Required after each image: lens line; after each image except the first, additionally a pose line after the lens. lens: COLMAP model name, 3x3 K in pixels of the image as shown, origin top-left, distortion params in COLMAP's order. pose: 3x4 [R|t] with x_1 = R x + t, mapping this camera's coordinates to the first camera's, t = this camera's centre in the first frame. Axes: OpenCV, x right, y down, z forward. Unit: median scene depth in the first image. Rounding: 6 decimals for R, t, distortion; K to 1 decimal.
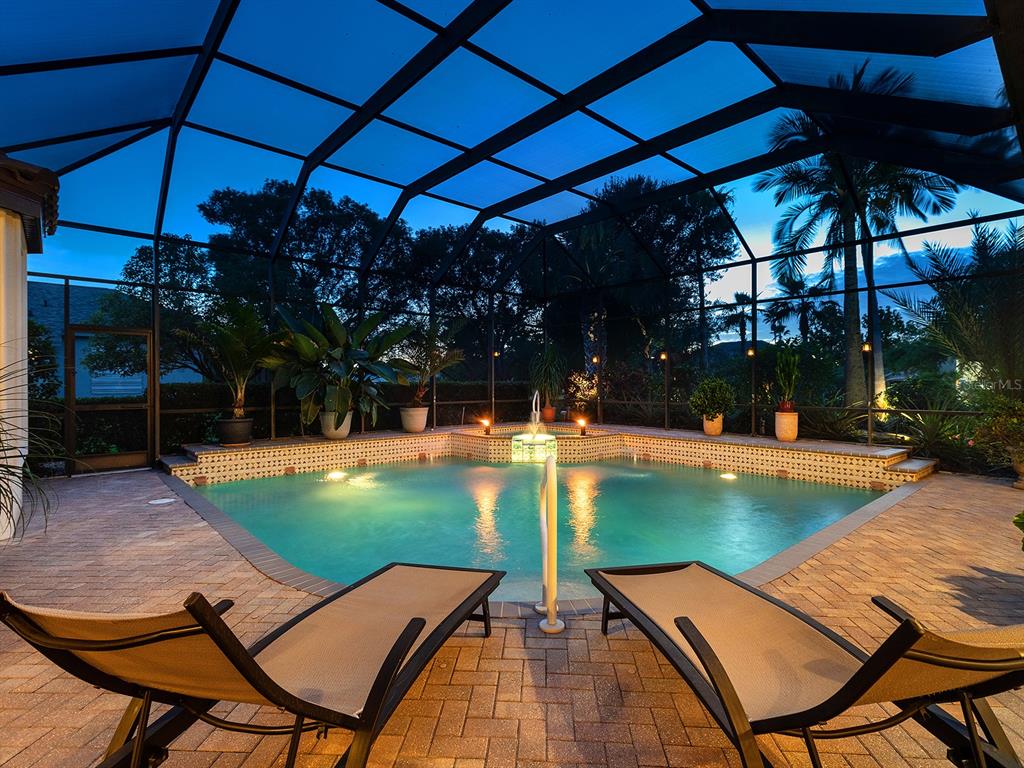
lens RADIAL K [[513.7, 0, 527.3], [0, 513.7, 383.8], [0, 0, 1]] dist [0.002277, 0.000103]
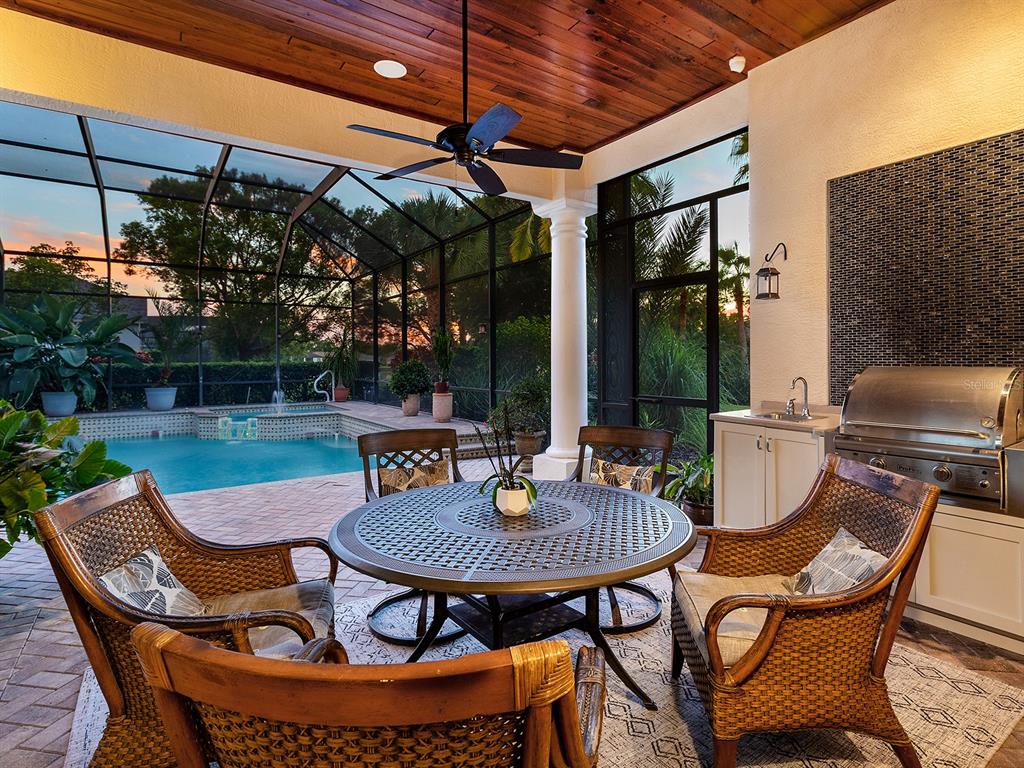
lens RADIAL K [[543.4, 0, 526.6], [0, 543.4, 359.6], [0, 0, 1]] dist [0.001744, 0.000495]
pose [[0.991433, -0.006346, -0.130462, 0.772591], [0.006388, 0.999980, -0.000103, -0.008011], [0.130460, -0.000732, 0.991453, -0.025753]]
